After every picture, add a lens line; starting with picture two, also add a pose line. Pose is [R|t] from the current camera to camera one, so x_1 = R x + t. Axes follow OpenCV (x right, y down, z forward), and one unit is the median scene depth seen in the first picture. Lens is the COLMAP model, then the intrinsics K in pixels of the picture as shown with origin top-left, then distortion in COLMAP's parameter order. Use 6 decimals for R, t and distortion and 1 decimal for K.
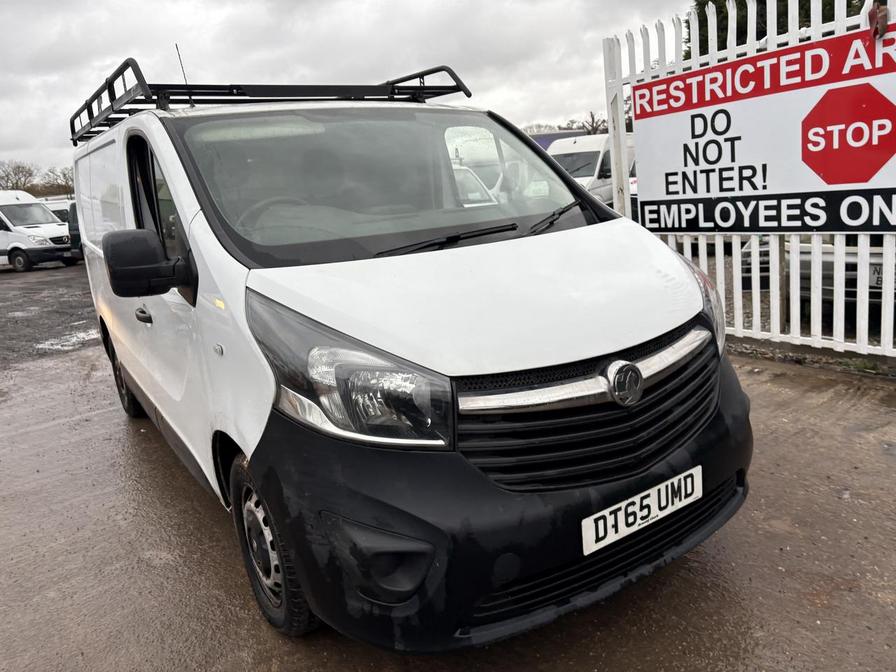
lens RADIAL K [[681.7, 0, 451.1], [0, 681.7, 340.4], [0, 0, 1]] dist [0.032241, -0.002214]
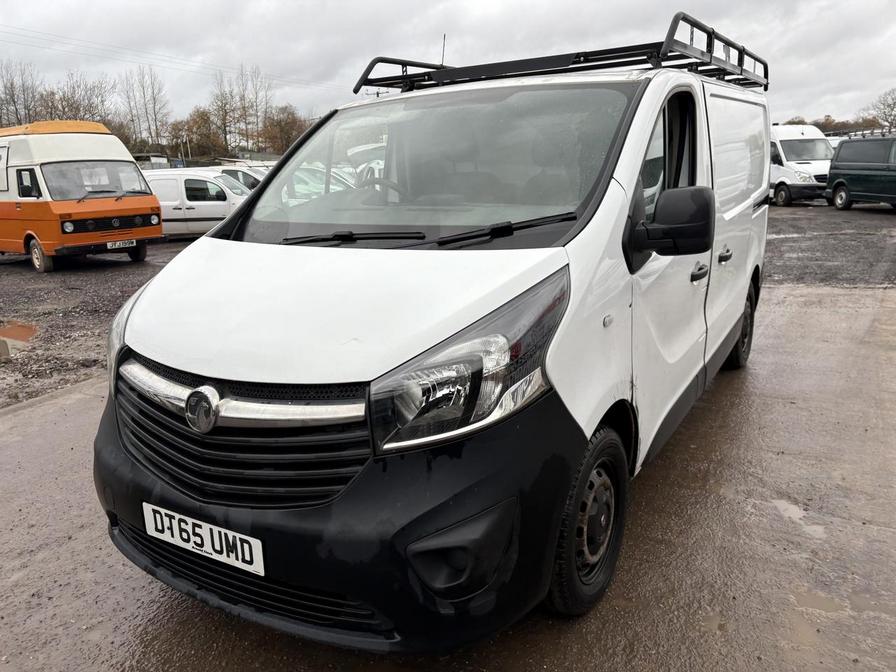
lens RADIAL K [[681.7, 0, 442.4], [0, 681.7, 335.9], [0, 0, 1]] dist [0.032241, -0.002214]
pose [[0.422803, 0.286475, -0.859750, 1.184589], [-0.206441, 0.954222, 0.216431, -0.313986], [0.882394, 0.085980, 0.462588, 0.816405]]
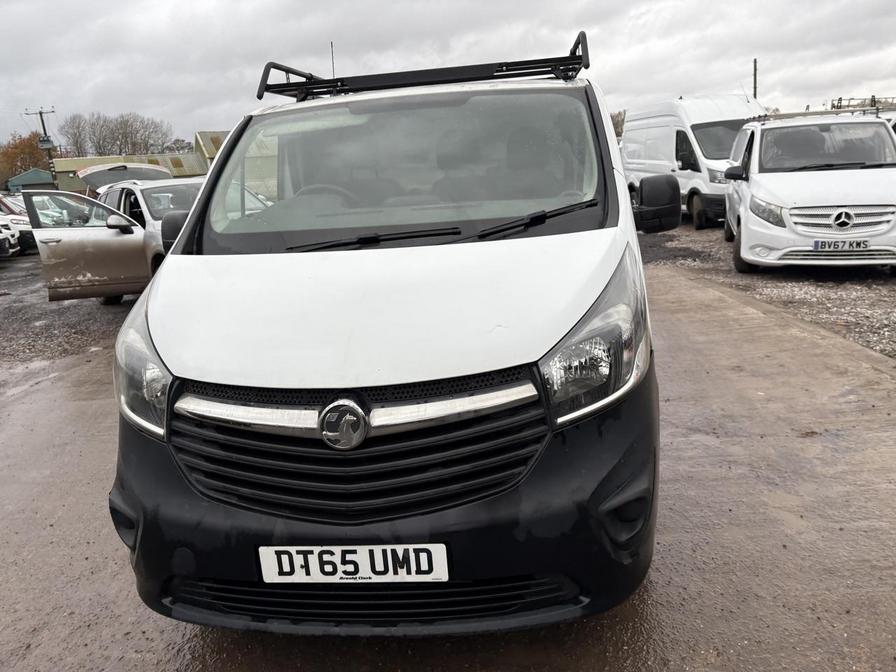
lens RADIAL K [[681.7, 0, 441.5], [0, 681.7, 336.3], [0, 0, 1]] dist [0.032241, -0.002214]
pose [[0.764186, 0.180673, -0.619174, 0.871779], [-0.138550, 0.983539, 0.115995, -0.171566], [0.629939, -0.002856, 0.776639, 0.366824]]
